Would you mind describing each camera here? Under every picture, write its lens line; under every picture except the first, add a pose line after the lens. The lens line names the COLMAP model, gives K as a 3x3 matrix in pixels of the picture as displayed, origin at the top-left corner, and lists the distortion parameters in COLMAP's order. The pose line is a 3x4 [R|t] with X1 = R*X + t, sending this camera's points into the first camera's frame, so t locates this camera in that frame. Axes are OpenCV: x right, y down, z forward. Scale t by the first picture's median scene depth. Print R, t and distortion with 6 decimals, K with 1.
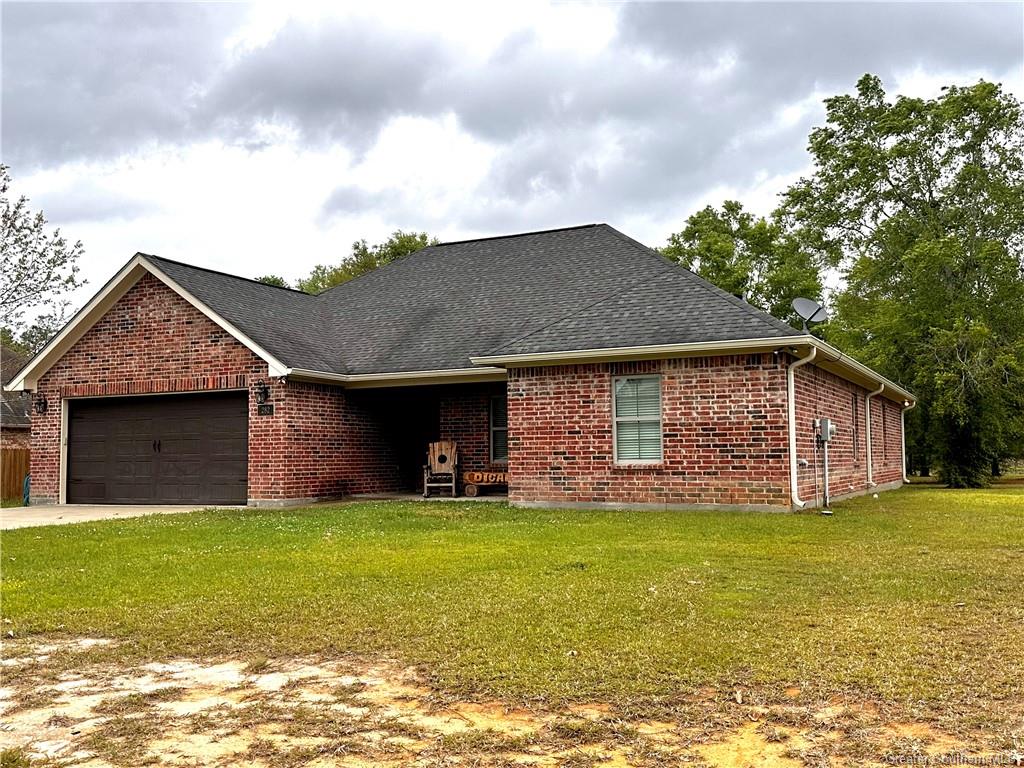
lens RADIAL K [[985.4, 0, 512.0], [0, 985.4, 384.0], [0, 0, 1]] dist [0.162869, -0.316523]
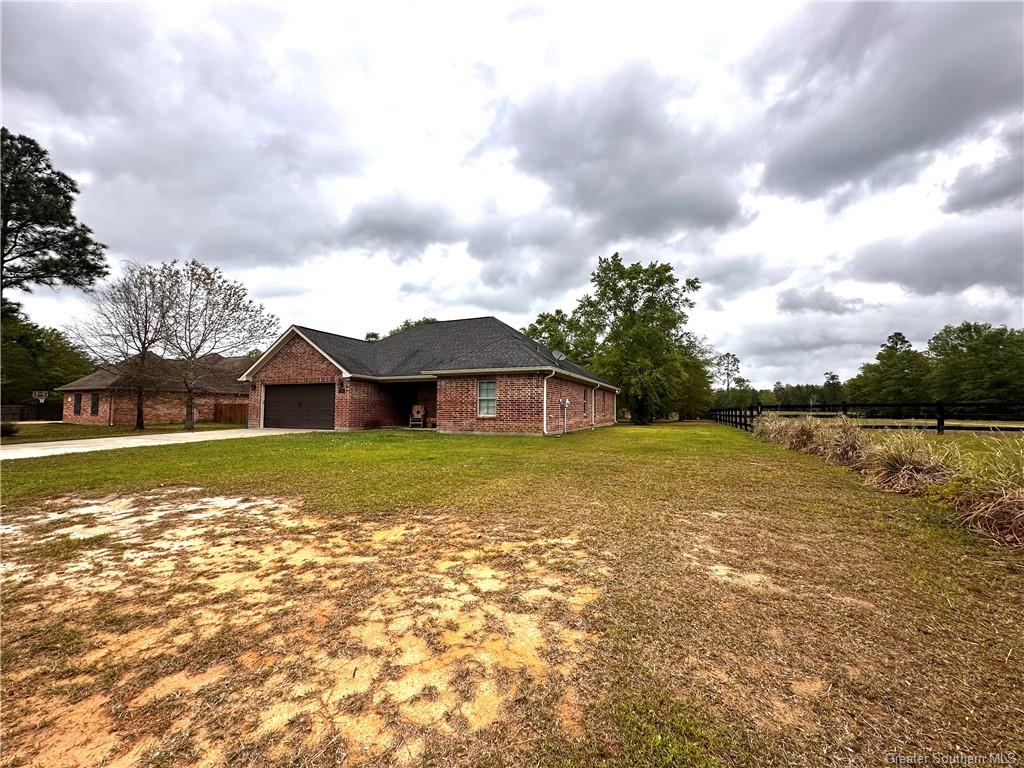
lens RADIAL K [[409.1, 0, 512.0], [0, 409.1, 384.0], [0, 0, 1]] dist [-0.000432, -0.000112]
pose [[0.997796, 0.019073, 0.063548, 0.100686], [-0.019821, 0.999741, 0.011157, -0.010043], [-0.063319, -0.012392, 0.997916, -0.019542]]
